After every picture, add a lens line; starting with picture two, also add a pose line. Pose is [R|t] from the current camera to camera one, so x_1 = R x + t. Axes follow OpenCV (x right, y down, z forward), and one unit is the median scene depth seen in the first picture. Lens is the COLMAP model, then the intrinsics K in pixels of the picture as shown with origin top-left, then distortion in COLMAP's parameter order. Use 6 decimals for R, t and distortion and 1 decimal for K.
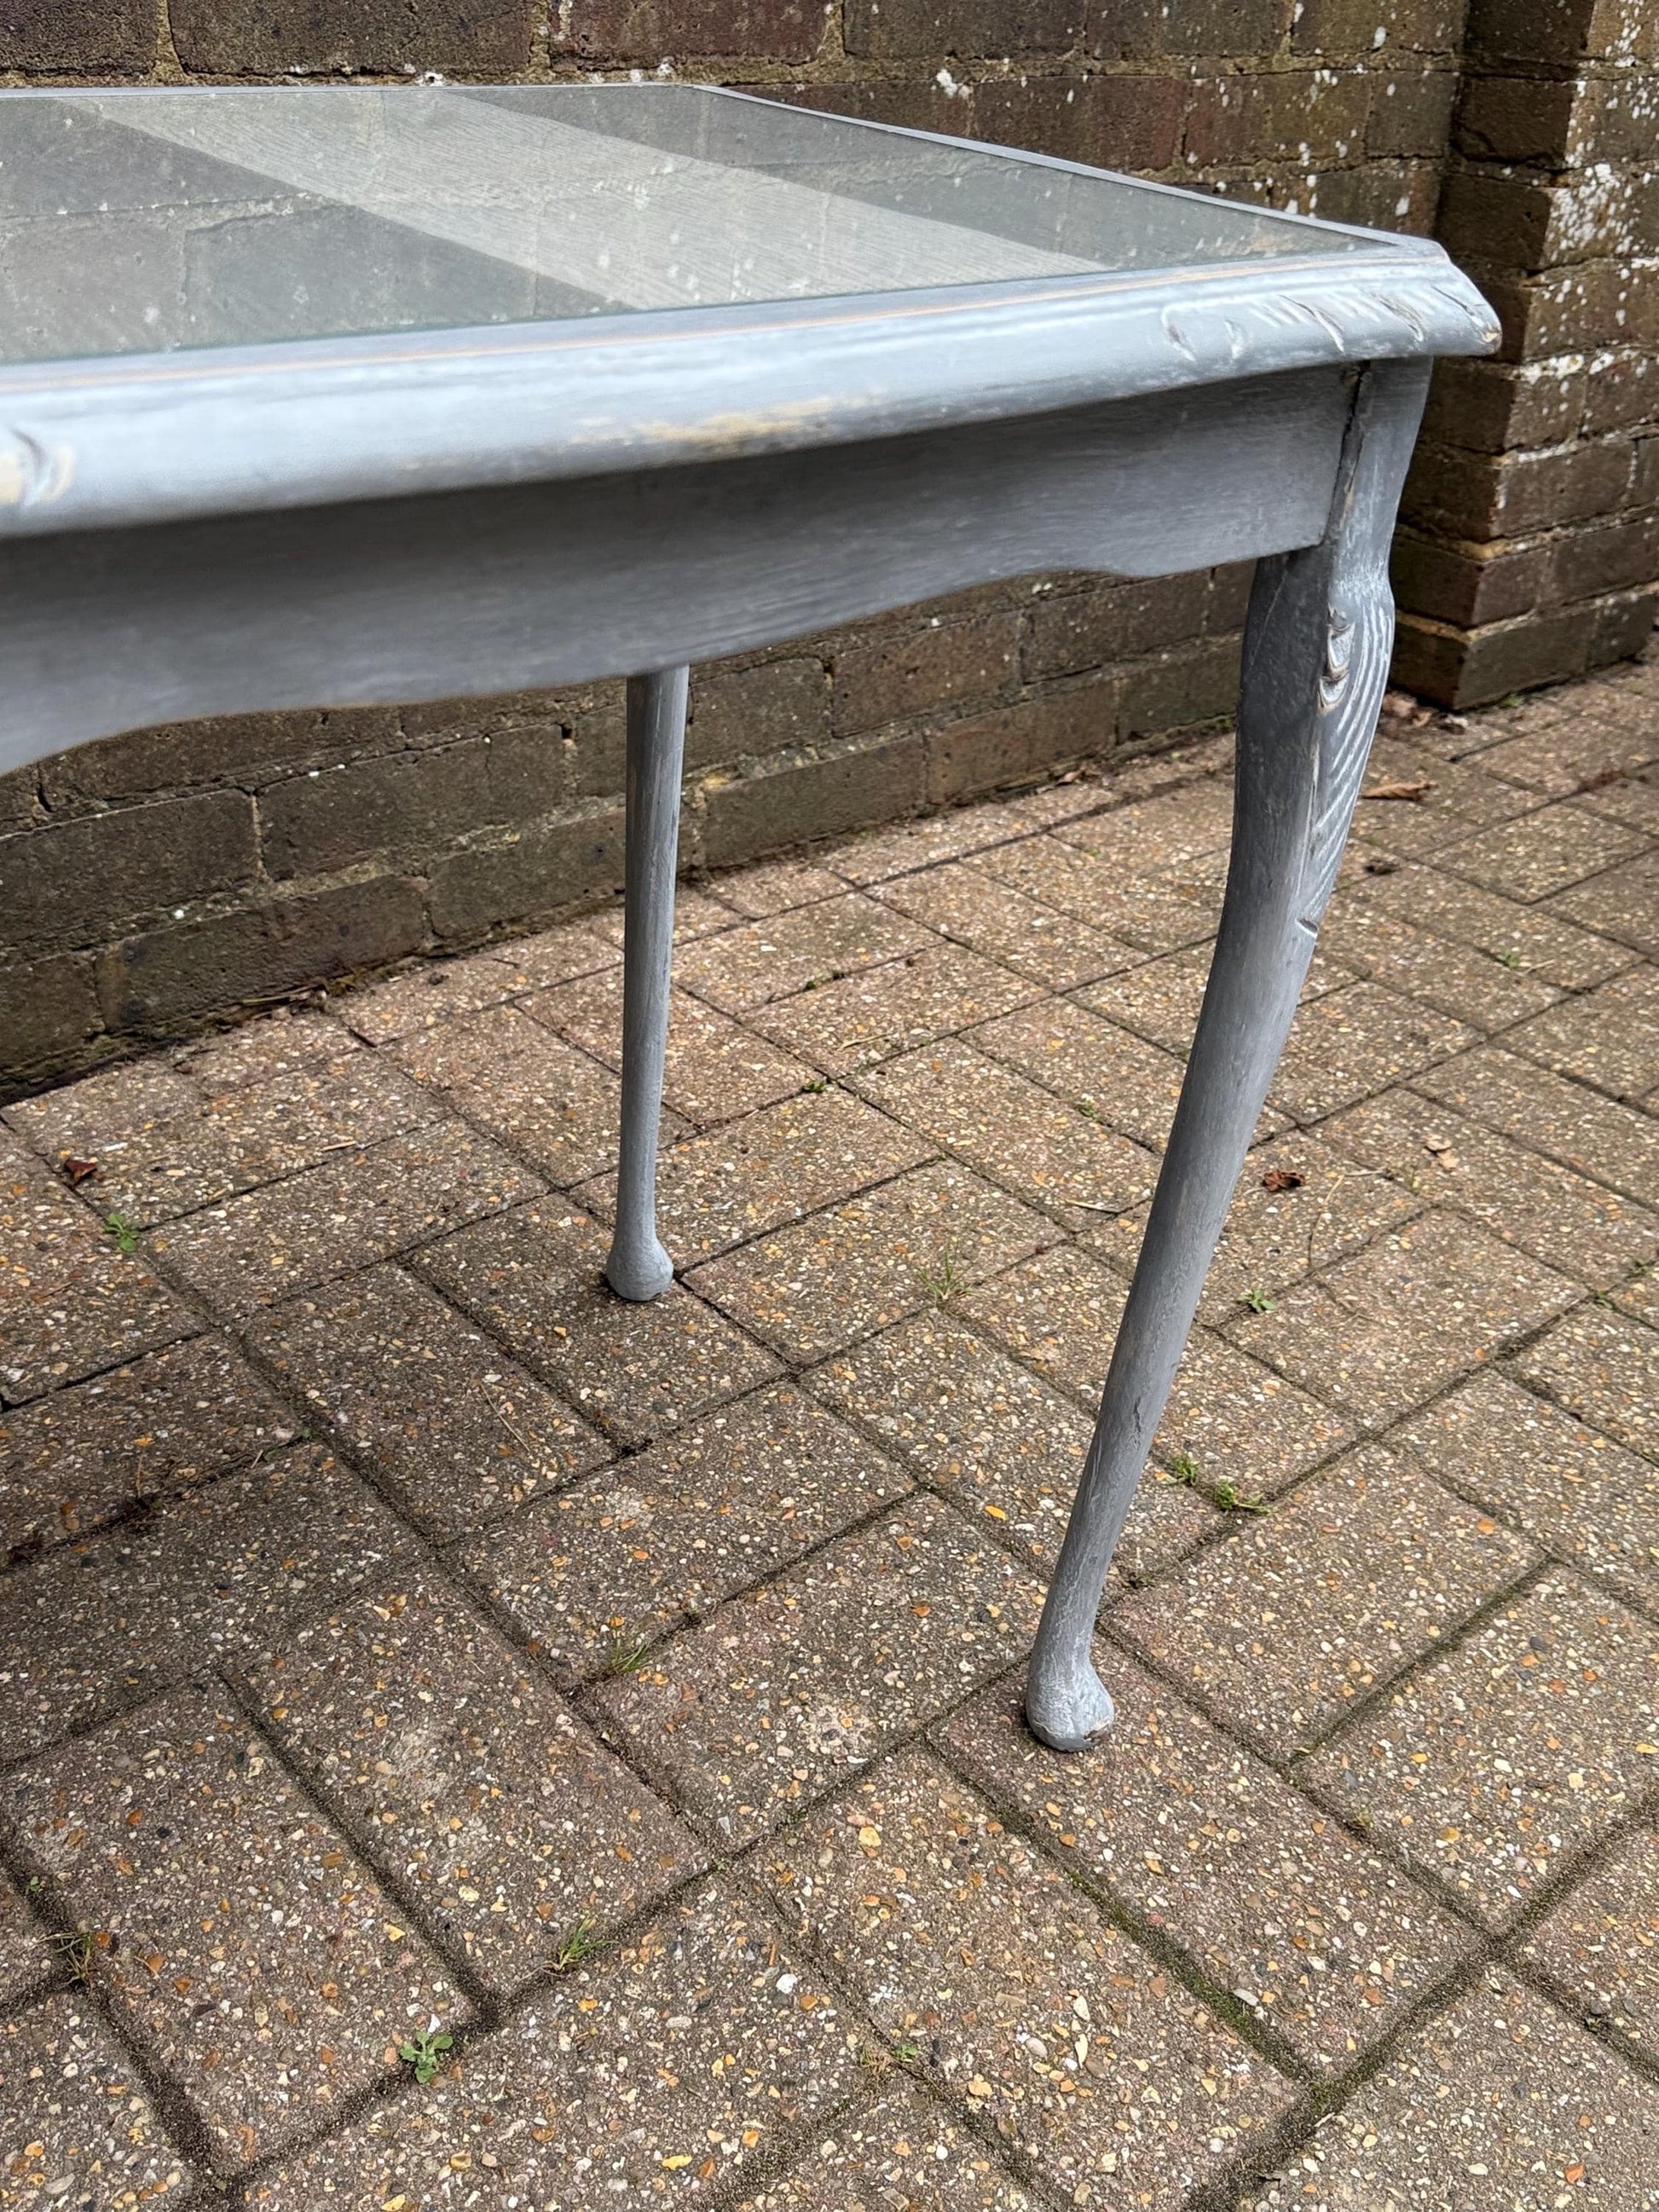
lens RADIAL K [[2071.4, 0, 824.4], [0, 2071.4, 1109.7], [0, 0, 1]] dist [0.186404, -0.436152]
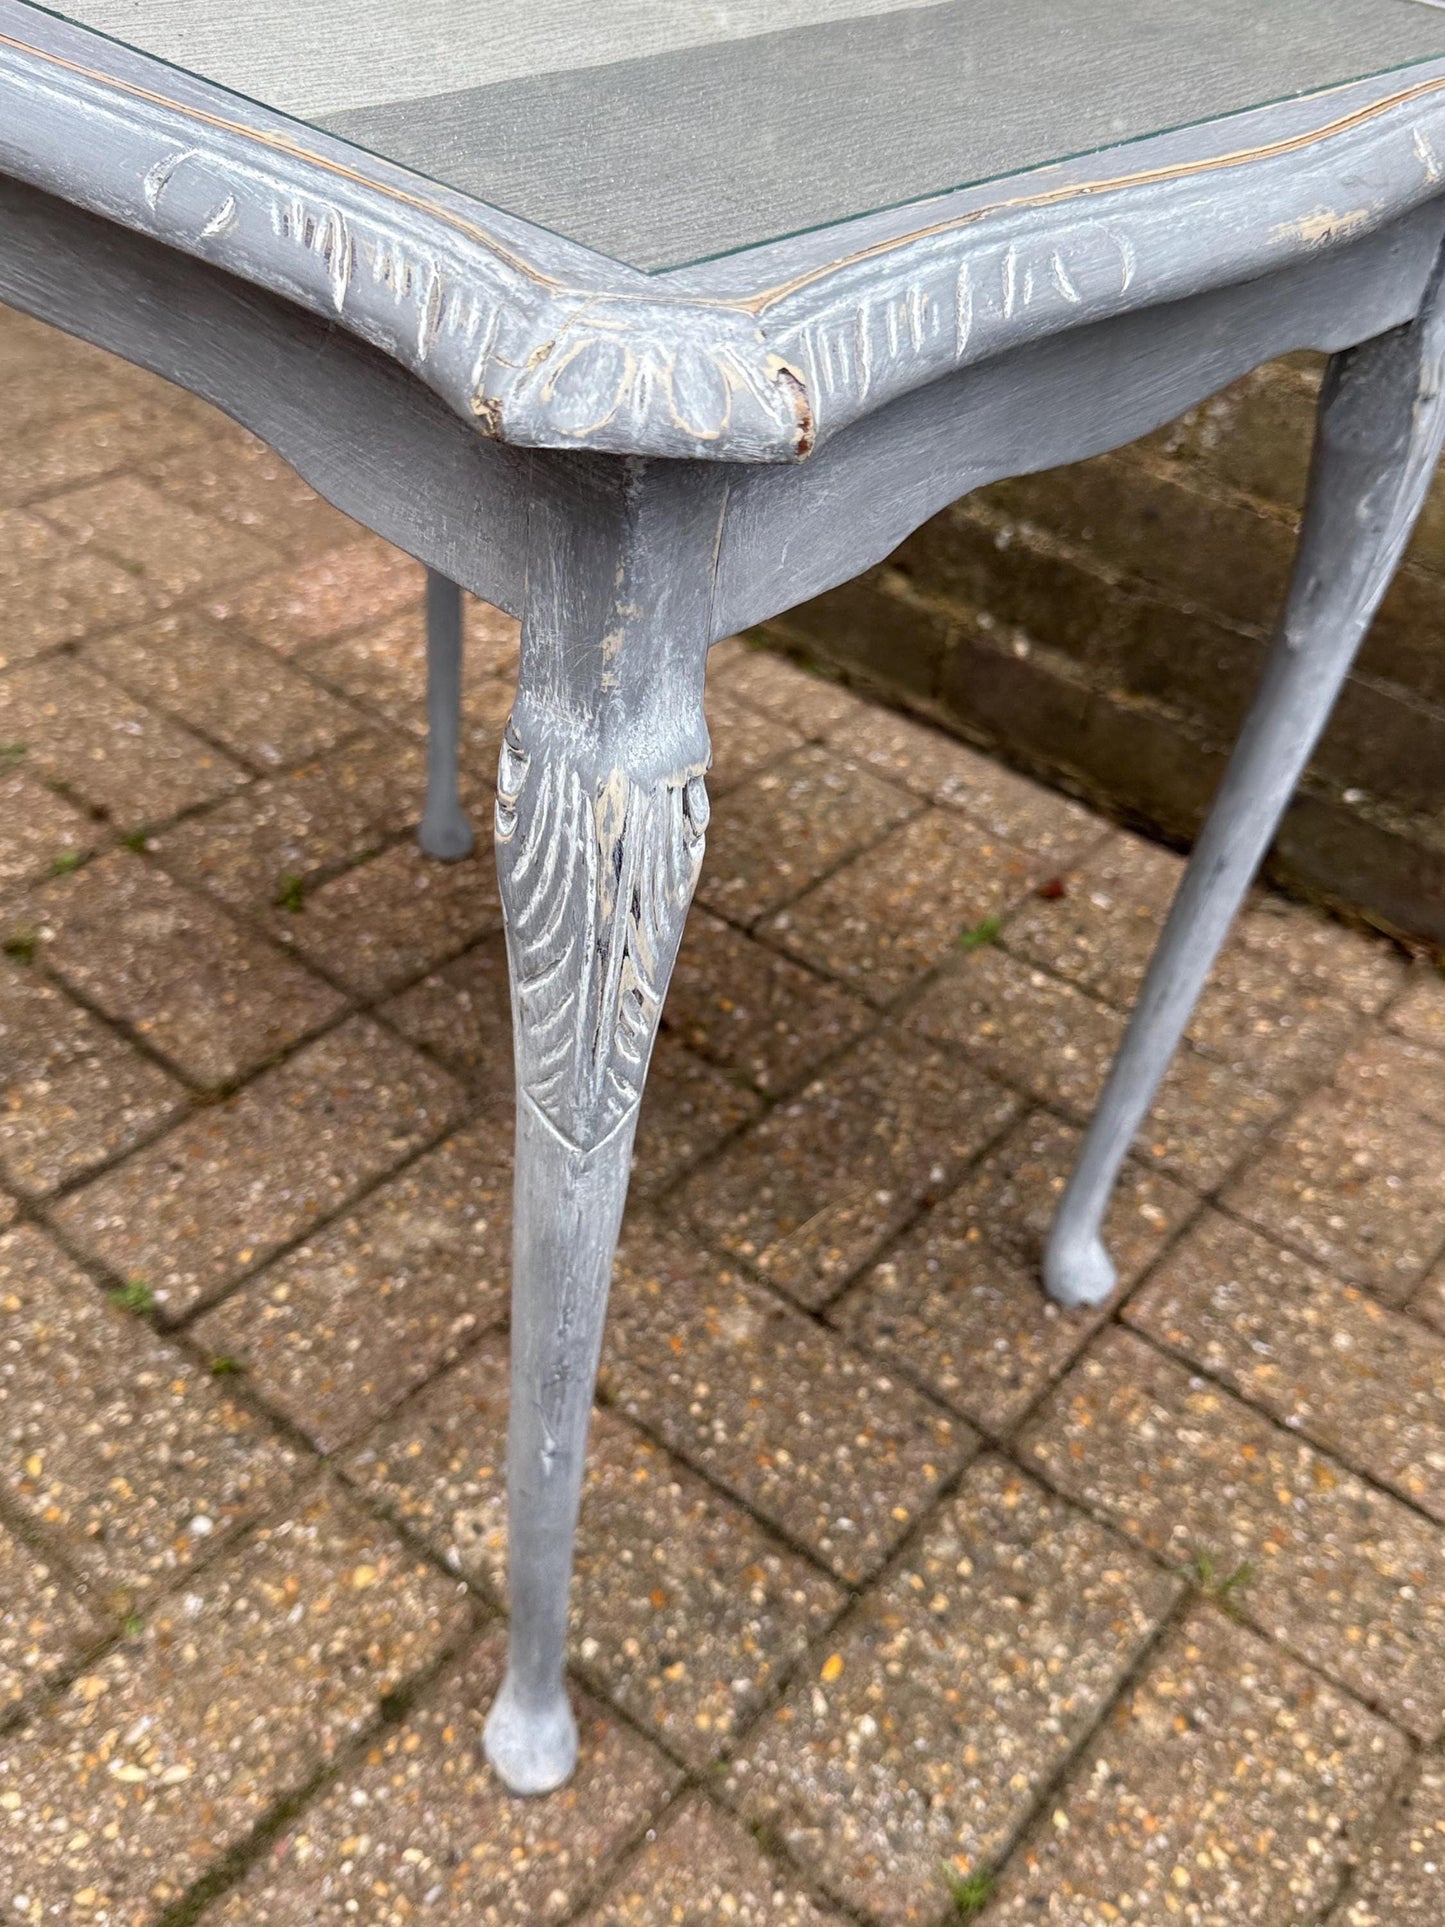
lens RADIAL K [[1832.7, 0, 704.4], [0, 1832.7, 956.4], [0, 0, 1]] dist [0.166851, -0.420090]
pose [[0.168220, 0.598796, -0.783036, 0.487698], [-0.577740, 0.703513, 0.413867, -0.293273], [0.798698, 0.382771, 0.464294, 0.480075]]
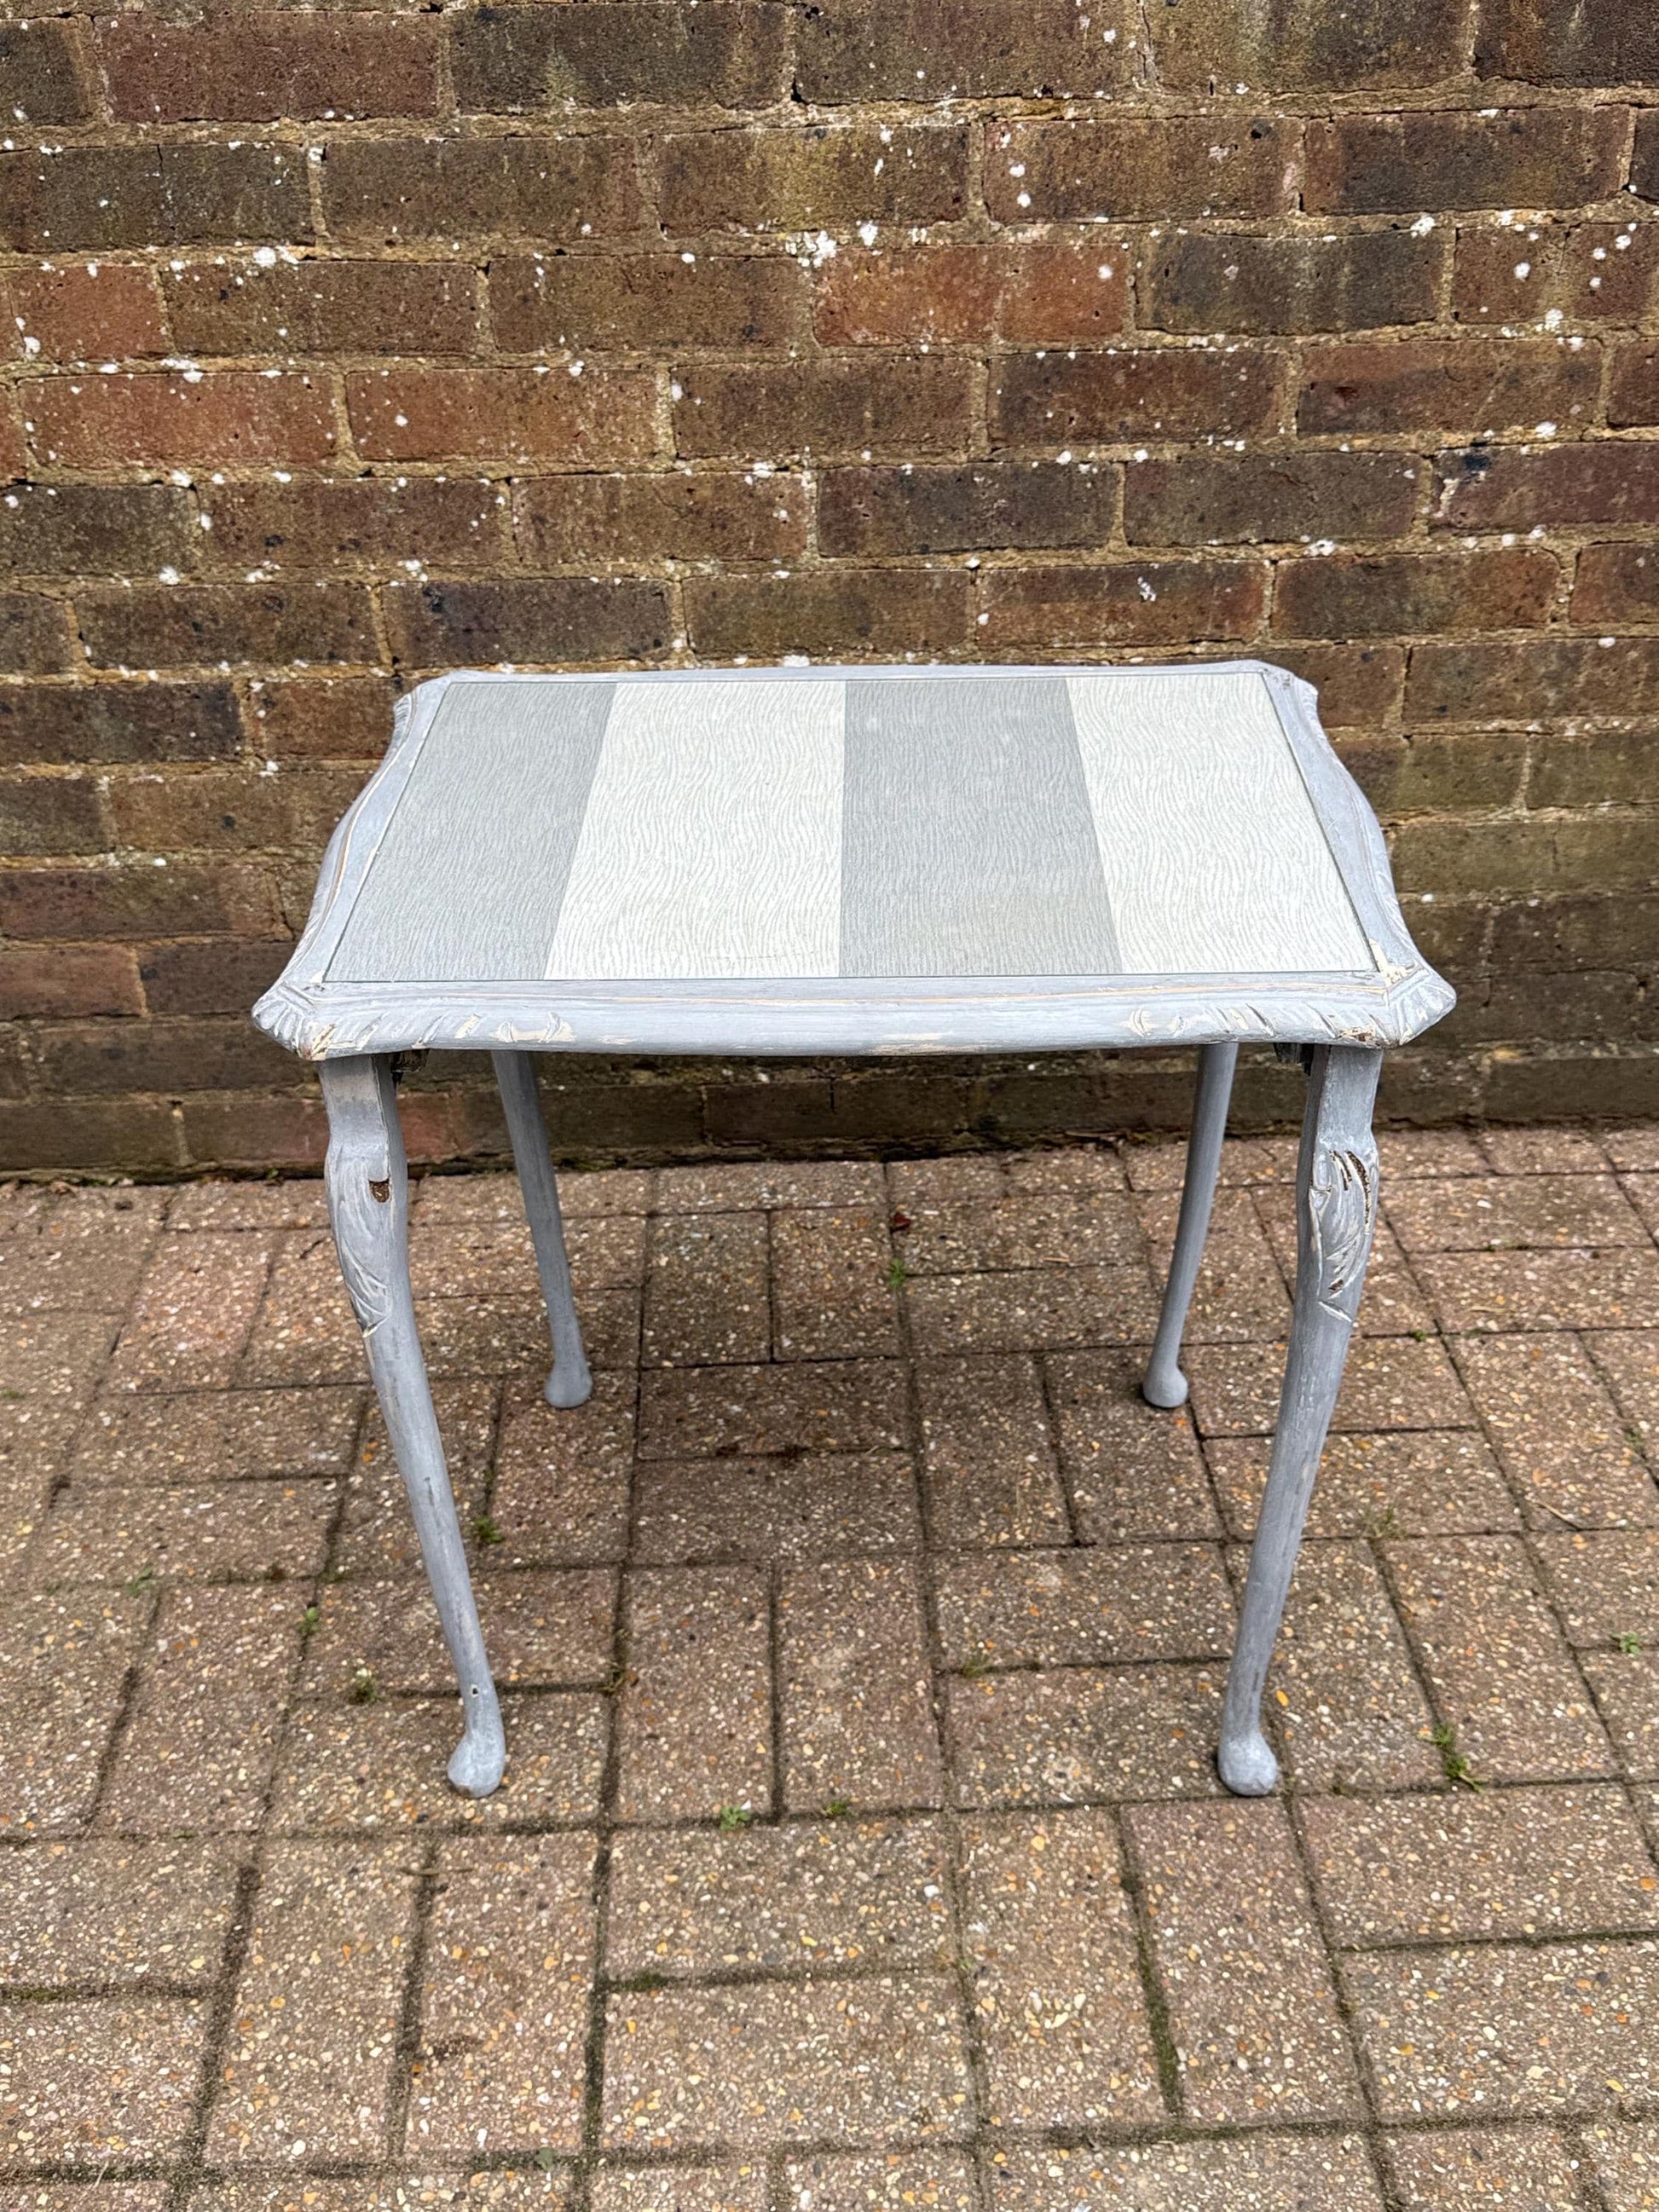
lens RADIAL K [[2061.1, 0, 834.4], [0, 2061.1, 1090.0], [0, 0, 1]] dist [0.206171, -0.497761]
pose [[0.777612, 0.281869, -0.562022, 0.503306], [-0.267908, 0.957214, 0.109390, -0.253834], [0.568809, 0.065507, 0.819857, -0.311308]]
